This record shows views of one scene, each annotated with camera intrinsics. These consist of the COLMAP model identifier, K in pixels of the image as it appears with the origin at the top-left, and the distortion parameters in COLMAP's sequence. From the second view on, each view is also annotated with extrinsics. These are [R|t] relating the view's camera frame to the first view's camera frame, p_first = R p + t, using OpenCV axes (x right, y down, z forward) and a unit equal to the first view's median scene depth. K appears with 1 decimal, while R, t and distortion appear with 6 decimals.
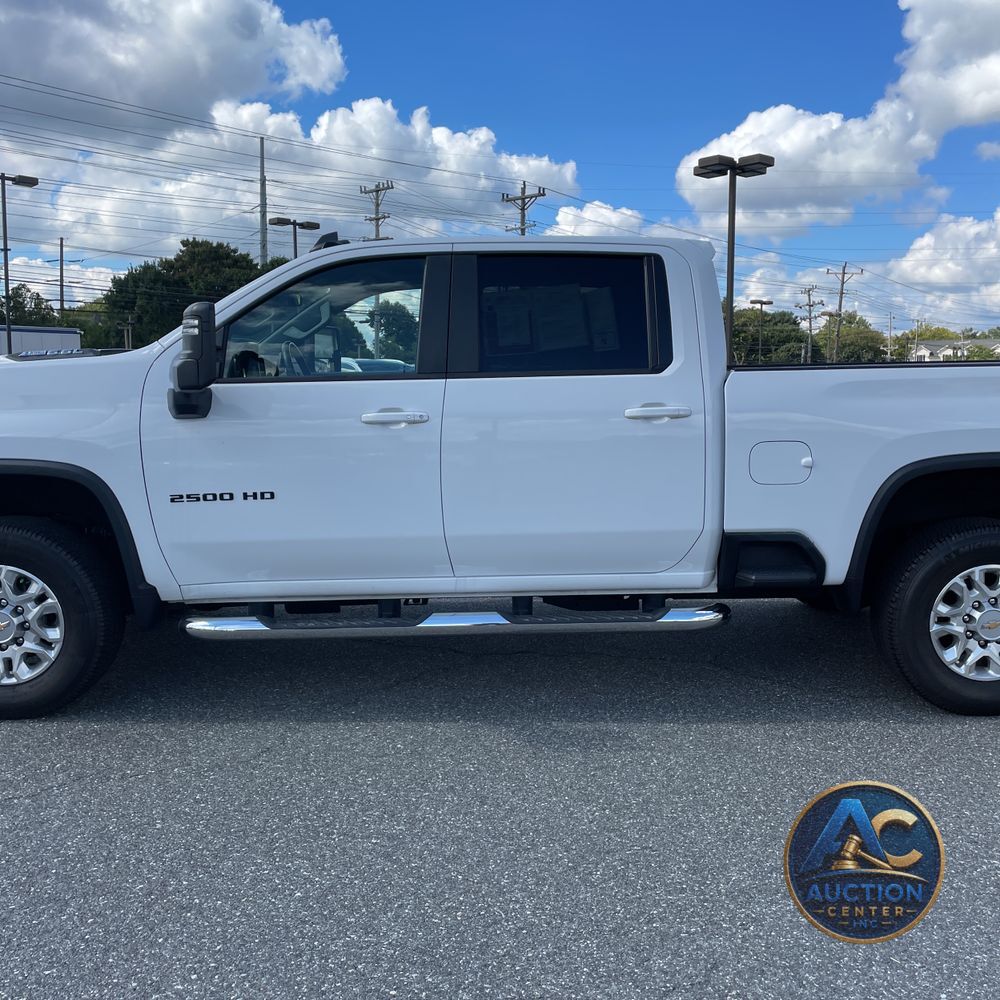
lens RADIAL K [[990.7, 0, 516.0], [0, 990.7, 493.1], [0, 0, 1]] dist [0.109722, -0.152067]
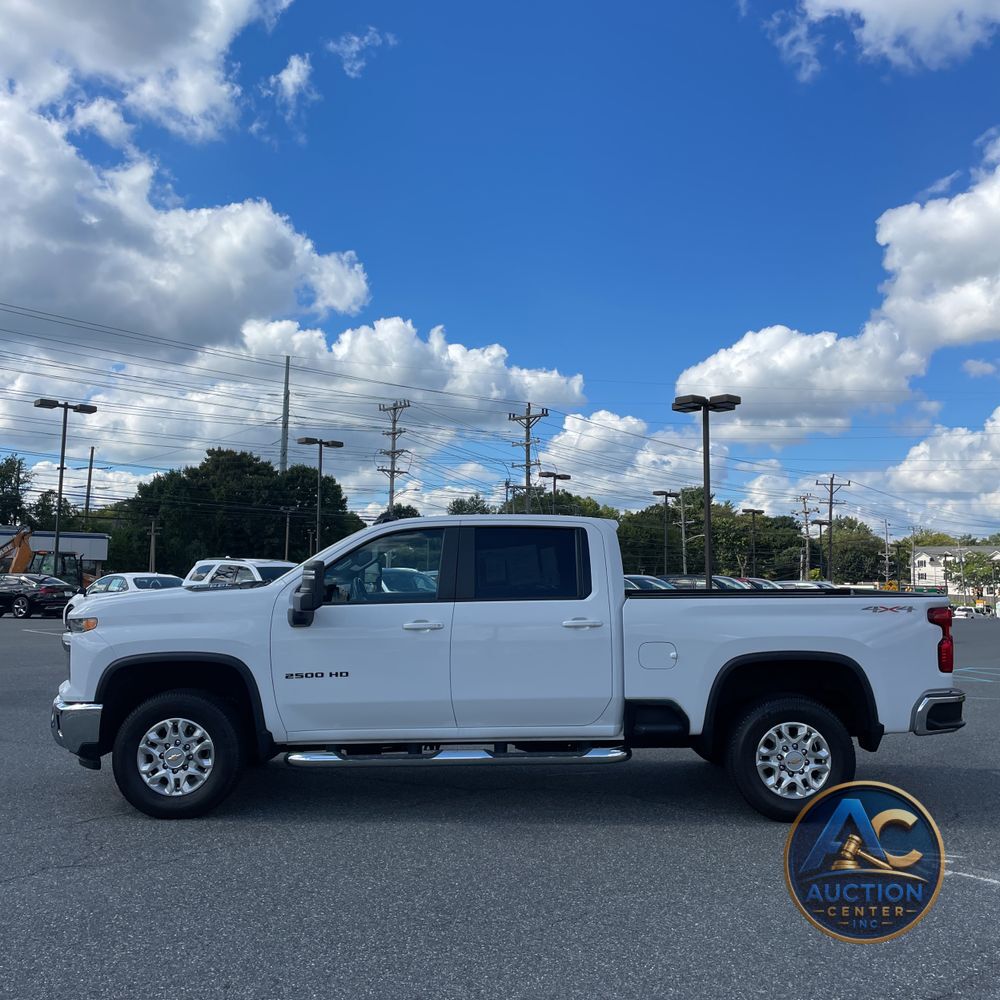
lens RADIAL K [[990.7, 0, 516.0], [0, 990.7, 493.1], [0, 0, 1]] dist [0.109722, -0.152067]
pose [[0.999952, 0.004253, -0.008808, 0.044177], [-0.005924, 0.979907, -0.199364, 0.034127], [0.007783, 0.199407, 0.979886, -0.633220]]
